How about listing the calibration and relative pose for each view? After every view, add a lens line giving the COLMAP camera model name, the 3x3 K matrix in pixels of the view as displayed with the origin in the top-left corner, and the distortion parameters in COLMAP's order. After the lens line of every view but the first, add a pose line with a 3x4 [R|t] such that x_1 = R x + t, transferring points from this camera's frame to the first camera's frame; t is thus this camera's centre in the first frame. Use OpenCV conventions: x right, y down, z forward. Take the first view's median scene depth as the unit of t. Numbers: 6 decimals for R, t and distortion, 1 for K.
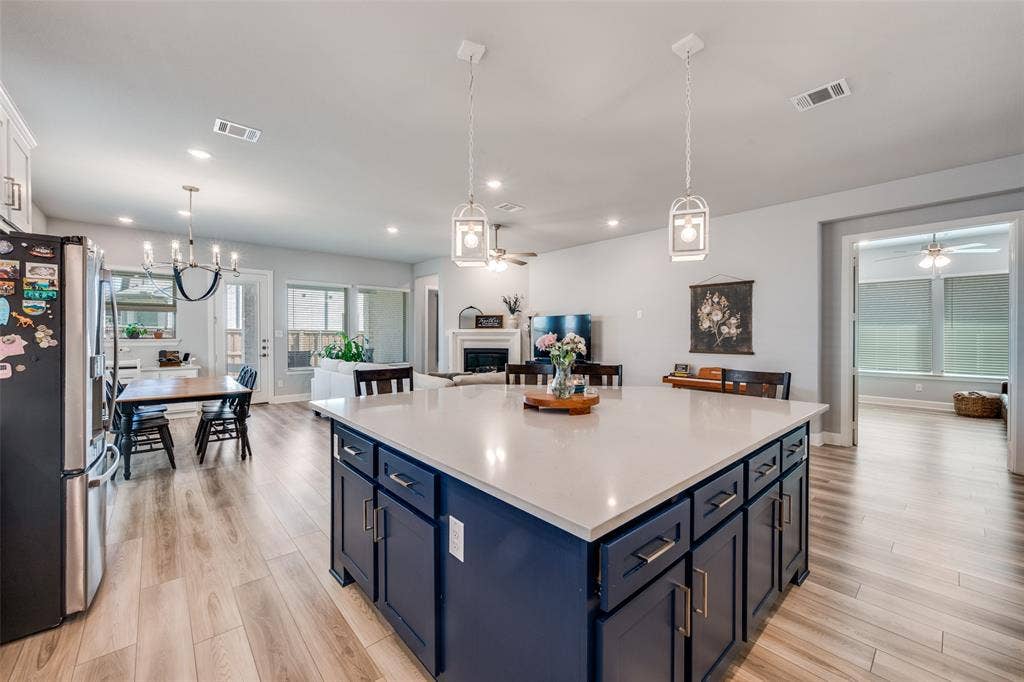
lens RADIAL K [[403.5, 0, 514.1], [0, 403.5, 338.7], [0, 0, 1]] dist [-0.002511, -0.000257]
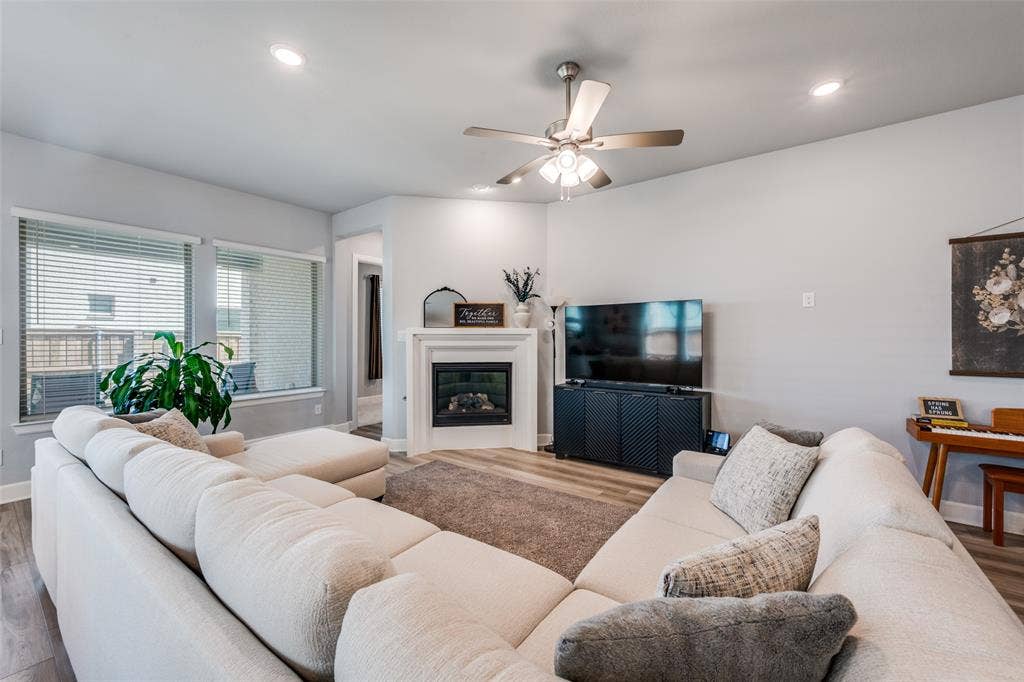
lens RADIAL K [[403.5, 0, 520.0], [0, 403.5, 338.8], [0, 0, 1]] dist [-0.002511, -0.000257]
pose [[0.977341, -0.001307, 0.211665, -0.125867], [0.002434, 0.999984, -0.005067, -0.006080], [-0.211655, 0.005467, 0.977329, 0.442955]]
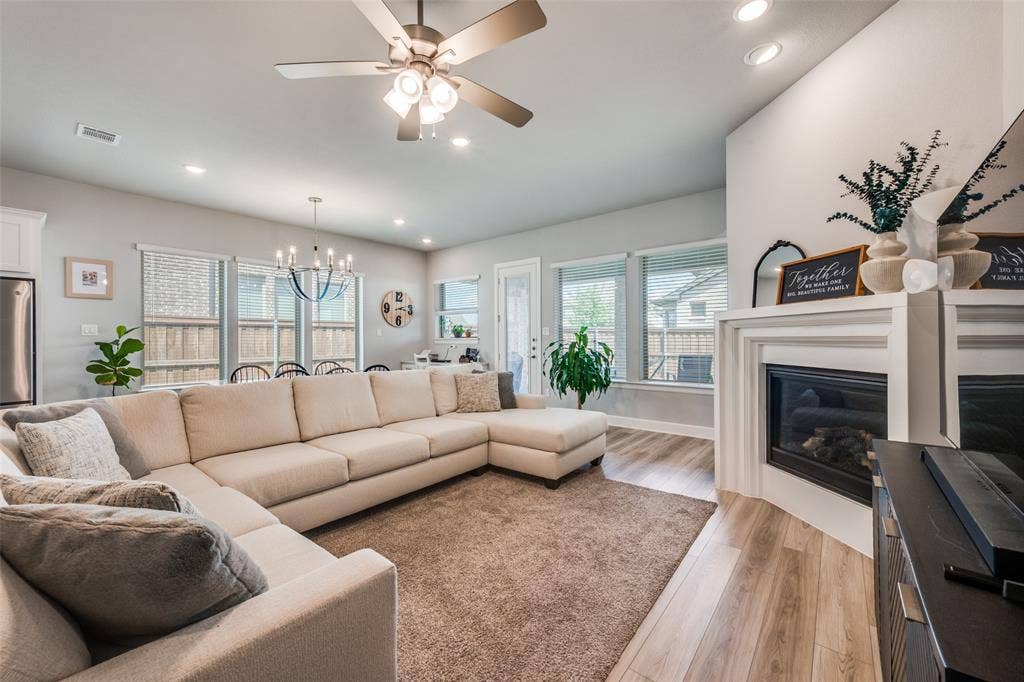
lens RADIAL K [[403.5, 0, 515.7], [0, 403.5, 340.0], [0, 0, 1]] dist [-0.002511, -0.000257]
pose [[0.149221, 0.002058, -0.988802, 0.199201], [-0.005456, 0.999984, 0.001258, 0.004034], [0.988789, 0.005208, 0.149230, 0.742139]]
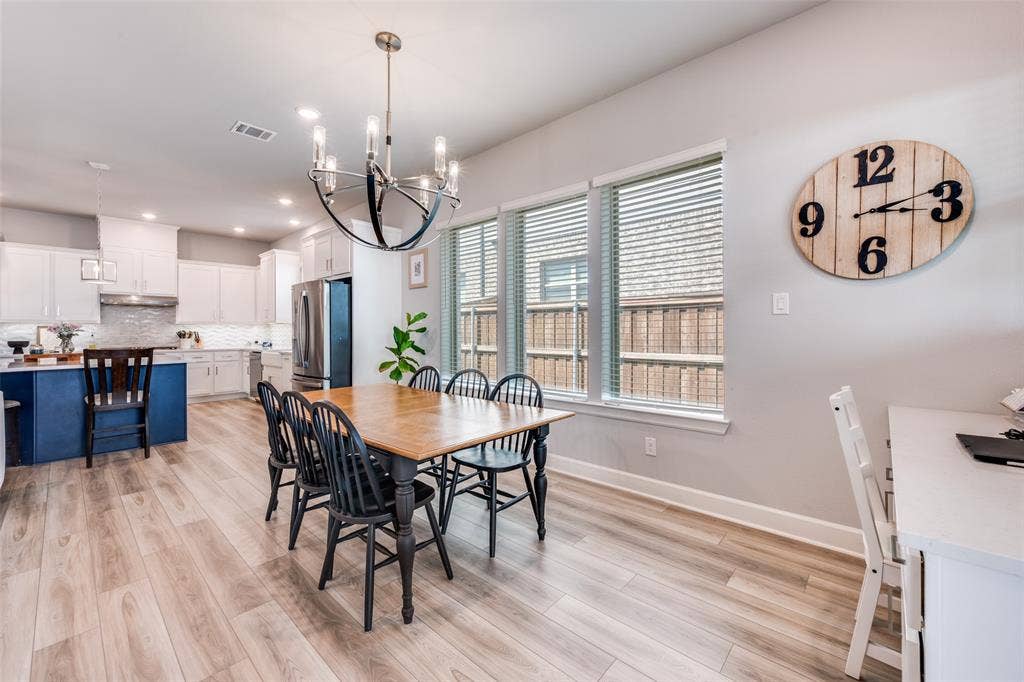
lens RADIAL K [[403.5, 0, 511.4], [0, 403.5, 329.9], [0, 0, 1]] dist [-0.002511, -0.000257]
pose [[-0.995499, 0.003699, -0.094696, -0.542234], [0.002542, 0.999921, 0.012332, 0.004900], [0.094734, 0.012035, -0.995430, 0.845970]]
